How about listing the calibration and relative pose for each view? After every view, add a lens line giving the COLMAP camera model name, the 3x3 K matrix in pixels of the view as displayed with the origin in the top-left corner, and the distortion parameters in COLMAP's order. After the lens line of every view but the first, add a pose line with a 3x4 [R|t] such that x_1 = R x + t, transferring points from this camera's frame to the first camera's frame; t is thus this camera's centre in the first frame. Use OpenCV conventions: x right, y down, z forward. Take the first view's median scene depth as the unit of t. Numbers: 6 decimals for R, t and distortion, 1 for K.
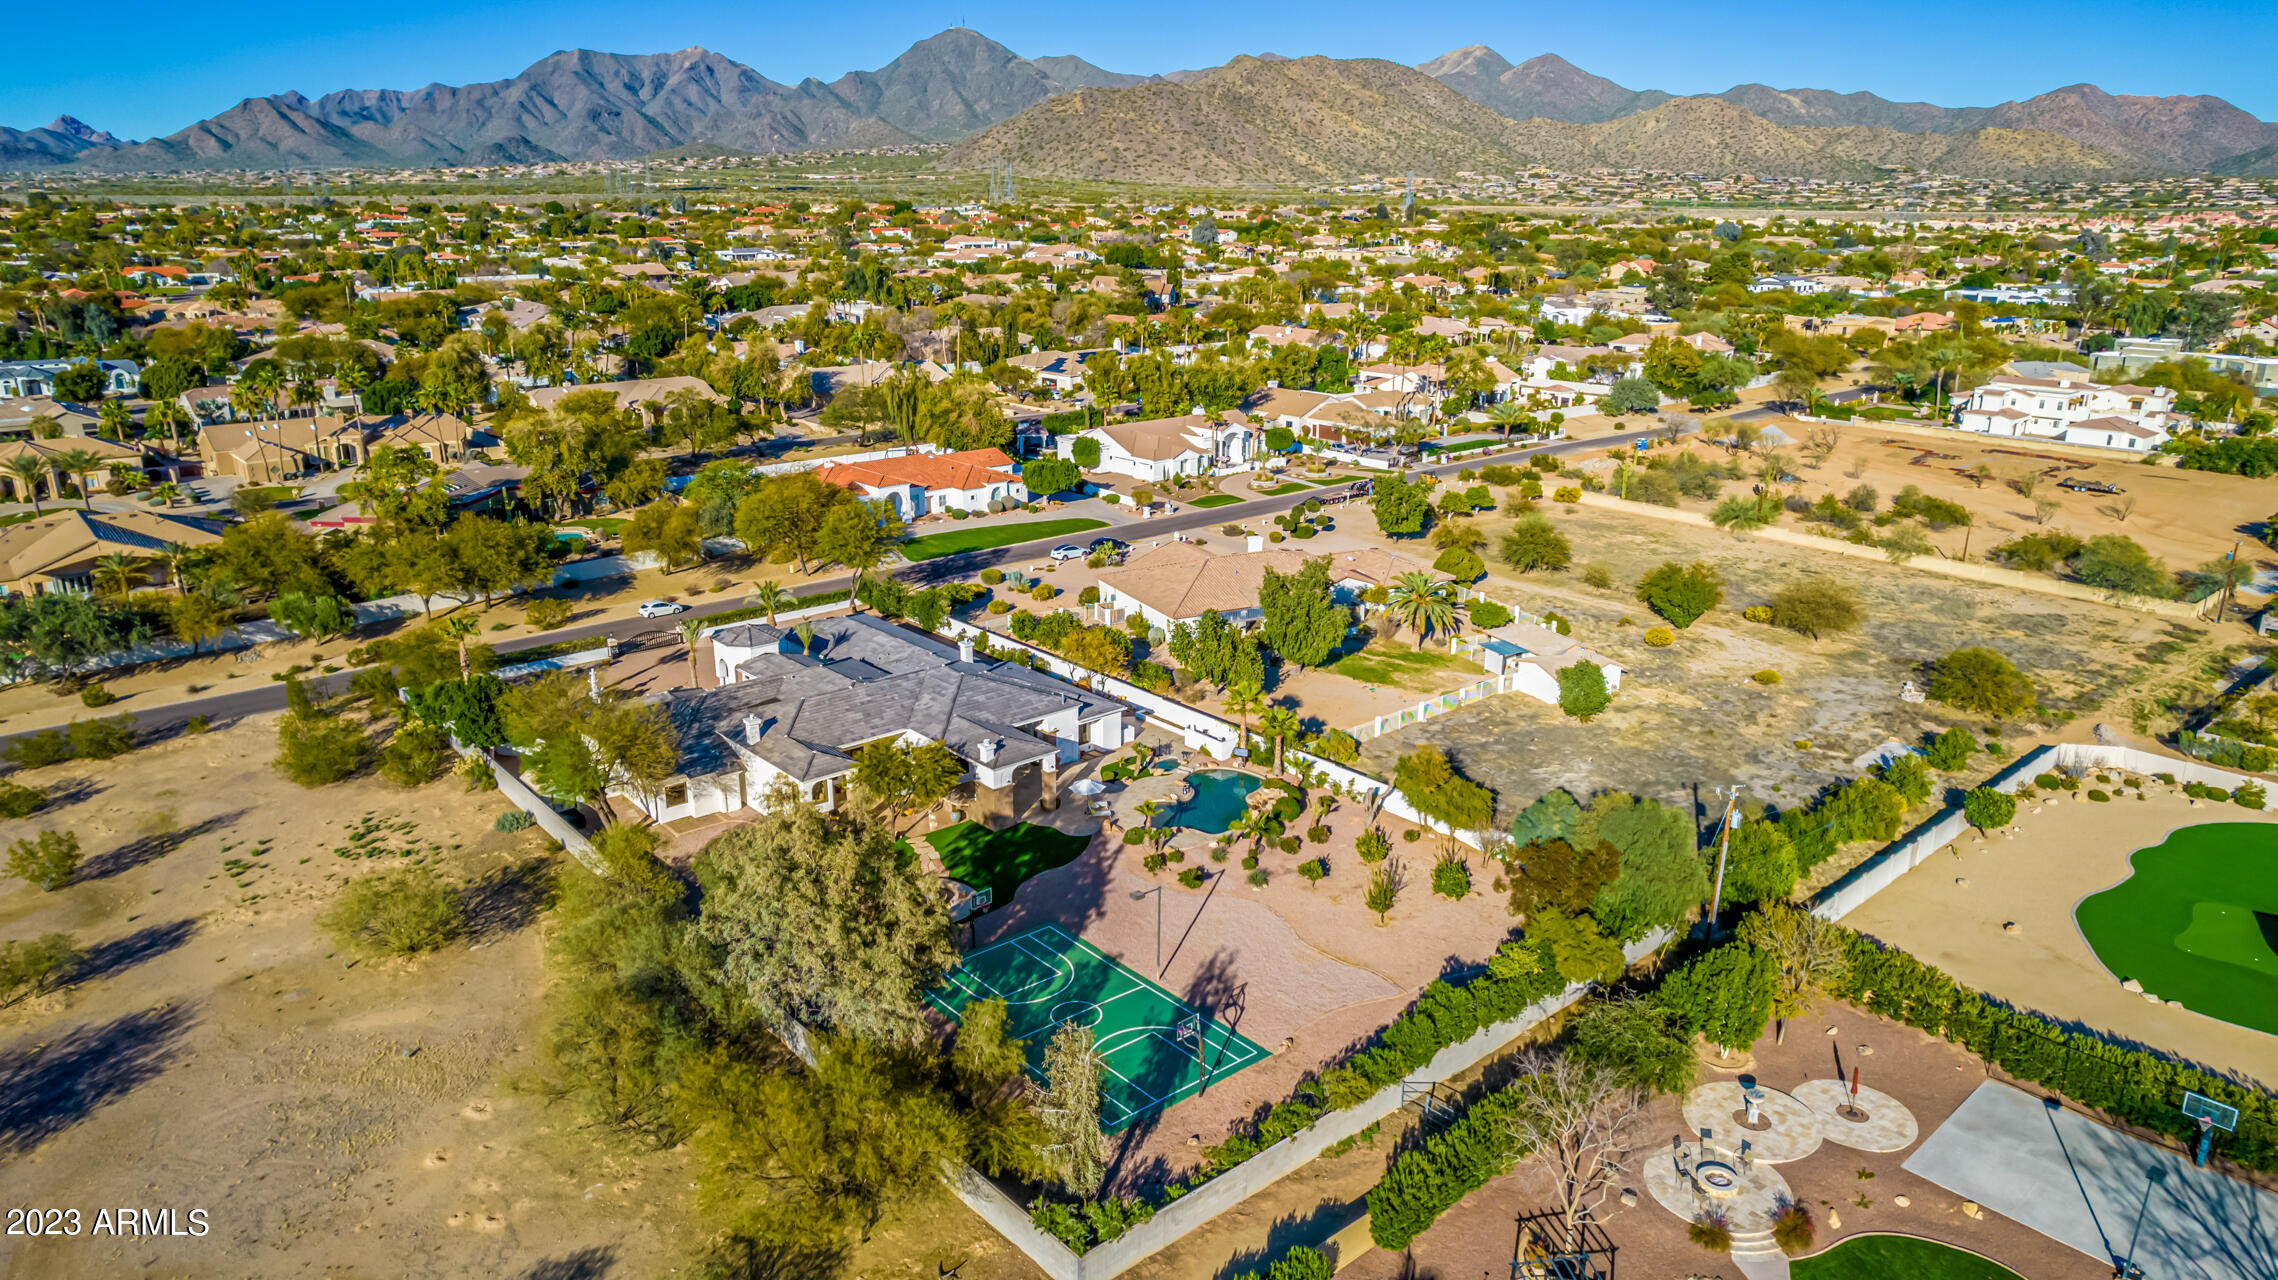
lens RADIAL K [[1470.8, 0, 1133.3], [0, 1470.8, 646.7], [0, 0, 1]] dist [-0.061255, 0.039315]
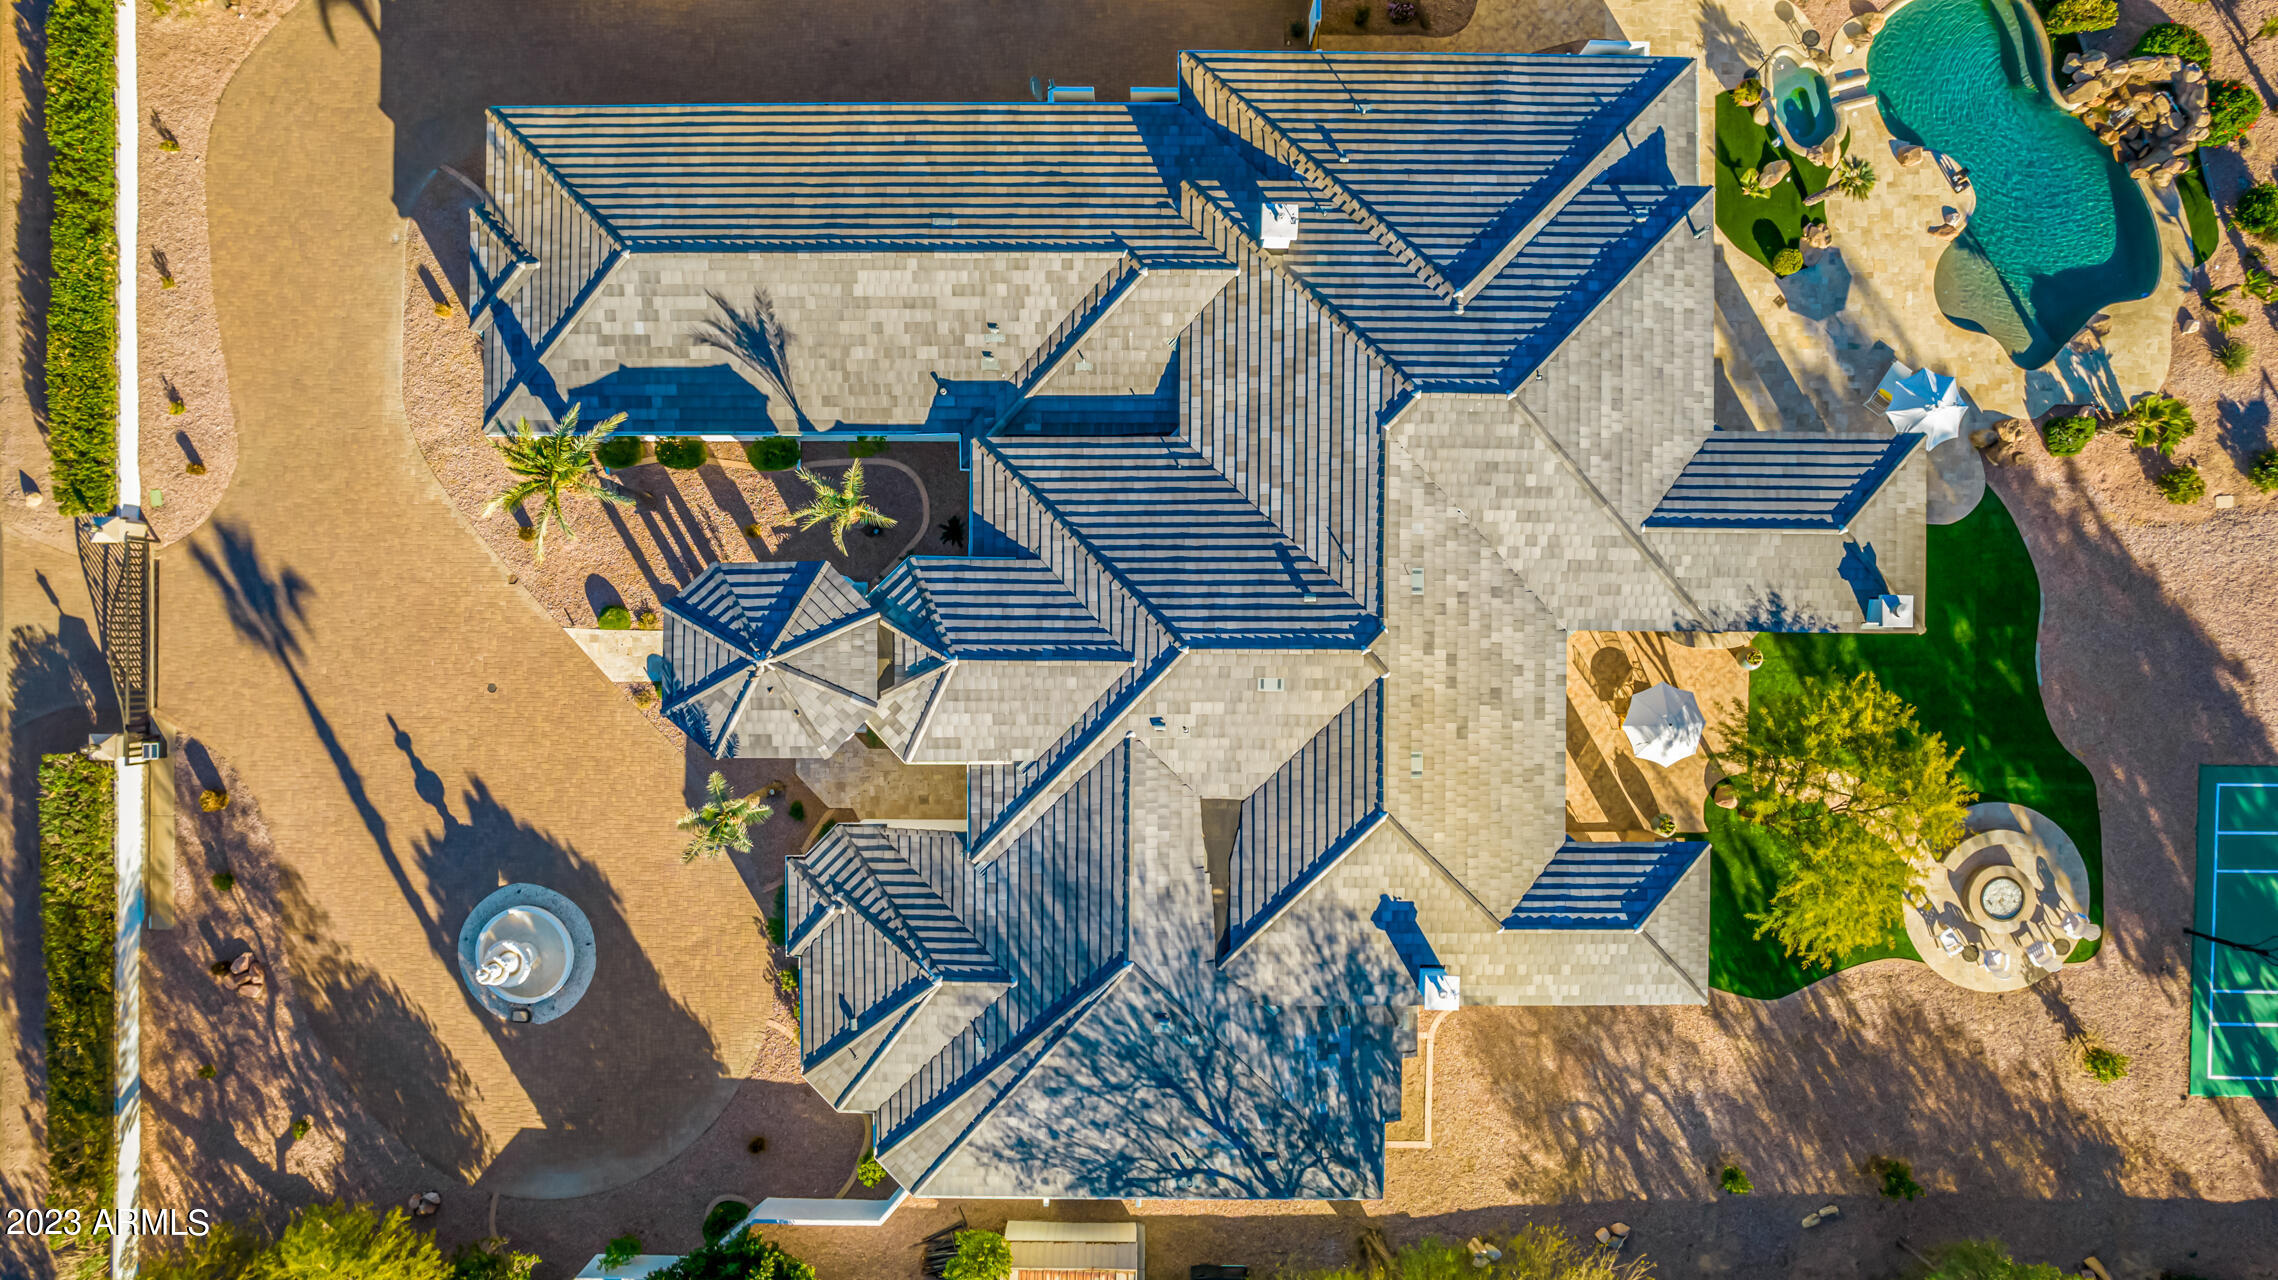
lens RADIAL K [[1469.0, 0, 1134.1], [0, 1469.0, 642.9], [0, 0, 1]] dist [-0.073743, 0.066329]
pose [[0.657363, -0.753478, -0.012014, -0.099111], [0.228801, 0.184373, 0.955854, -0.151983], [-0.718000, -0.631092, 0.293597, 0.415671]]
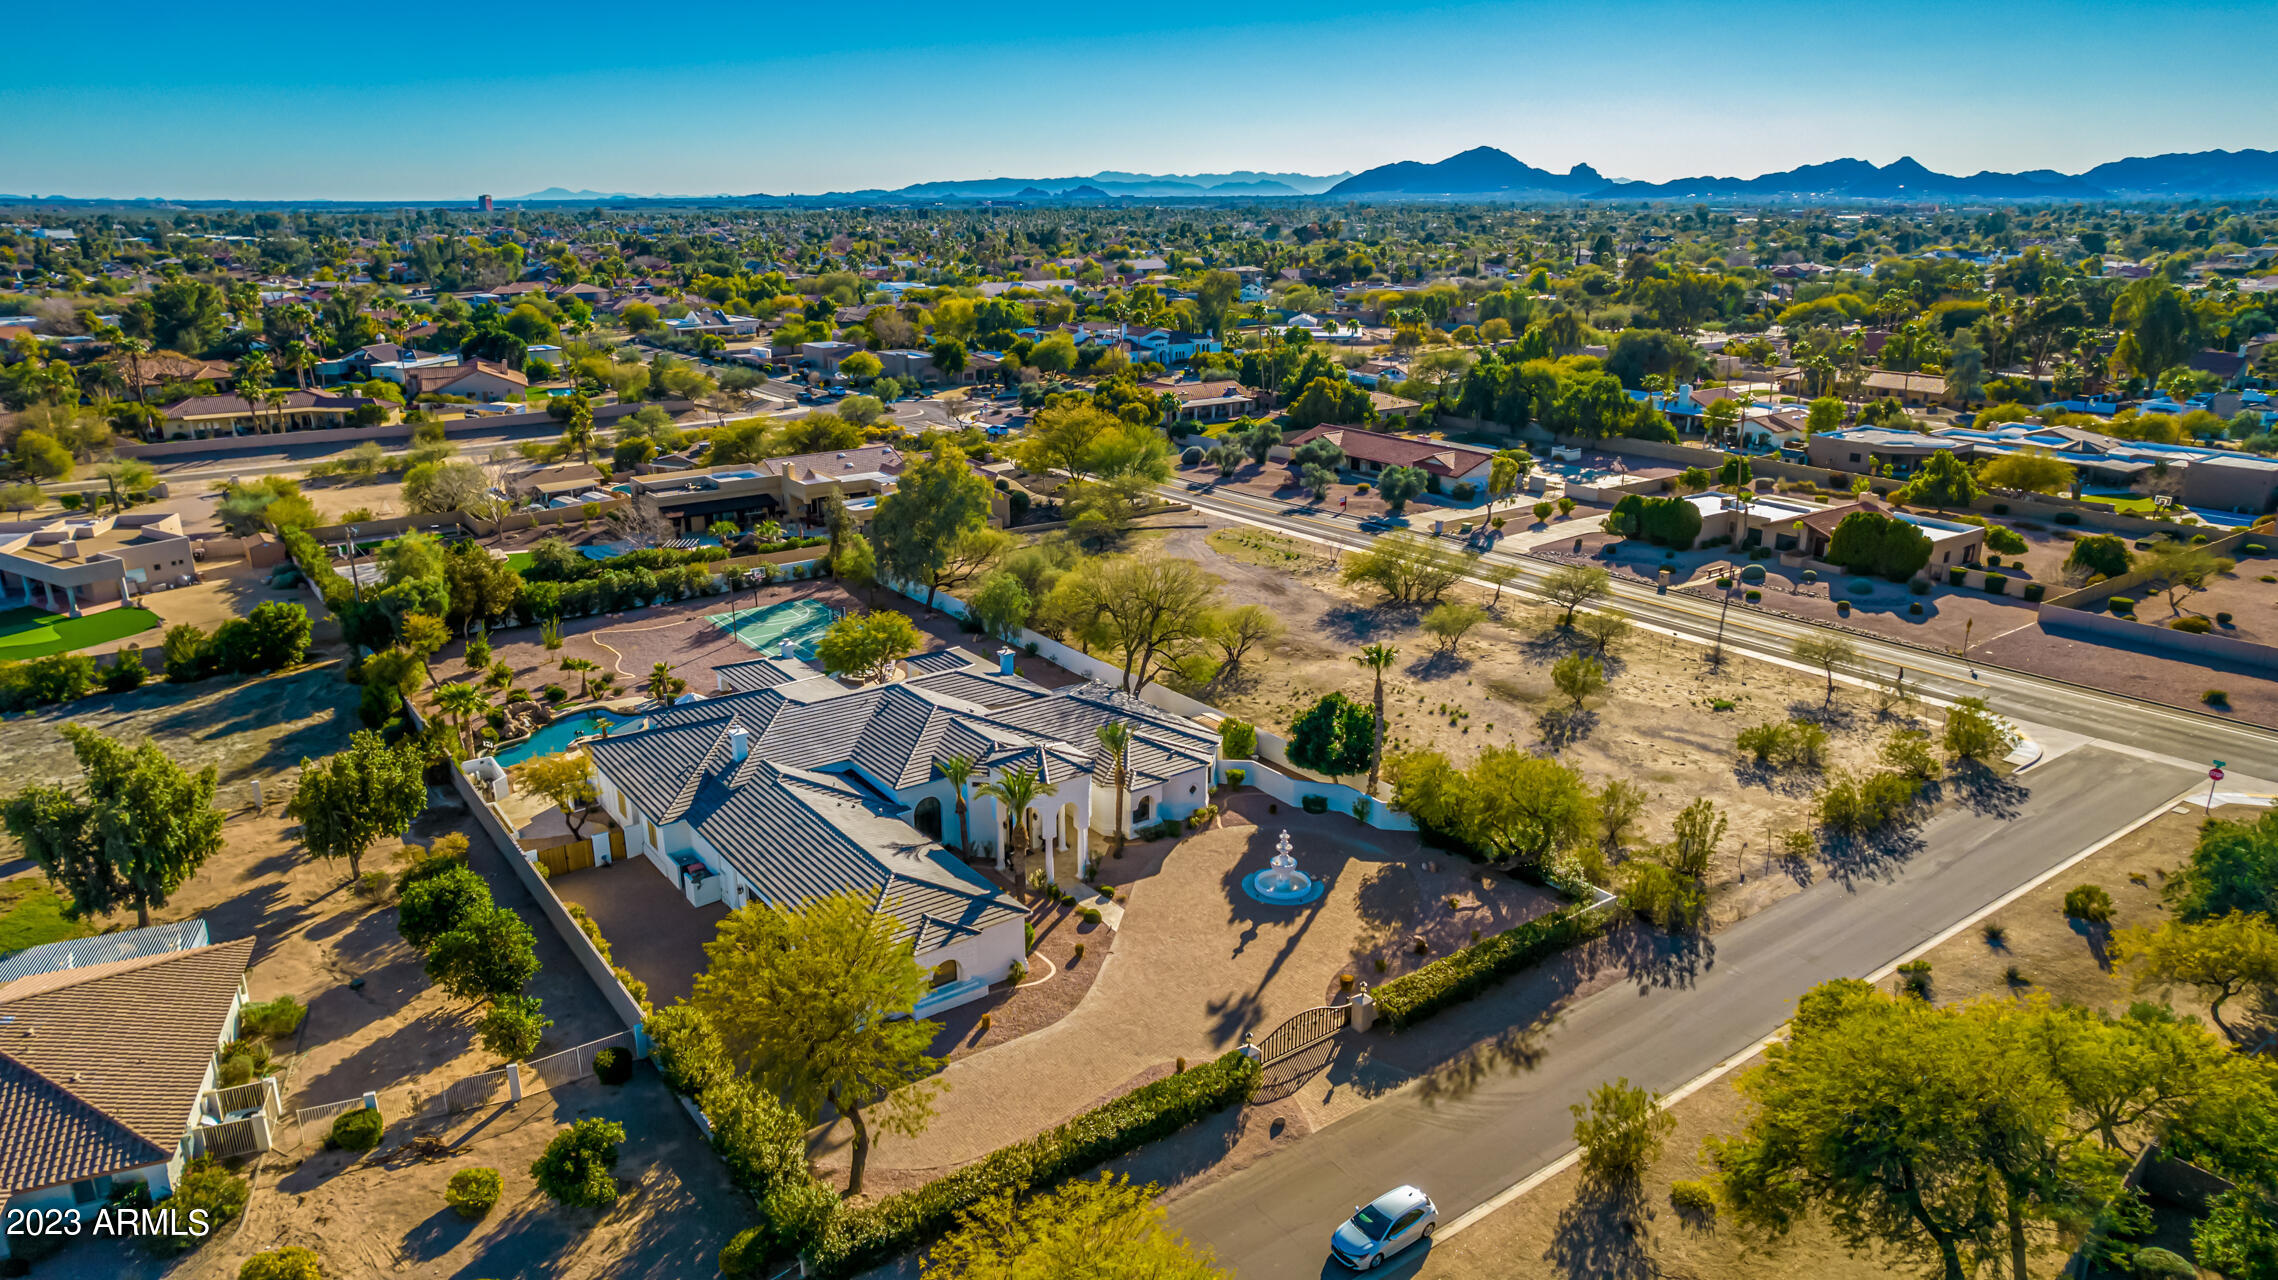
lens RADIAL K [[1447.6, 0, 1137.7], [0, 1447.6, 640.3], [0, 0, 1]] dist [-0.025288, 0.000341]
pose [[-0.996939, -0.025195, 0.074011, -0.174767], [0.021188, 0.824158, 0.565964, -0.212994], [-0.075256, 0.565799, -0.821101, 0.745638]]
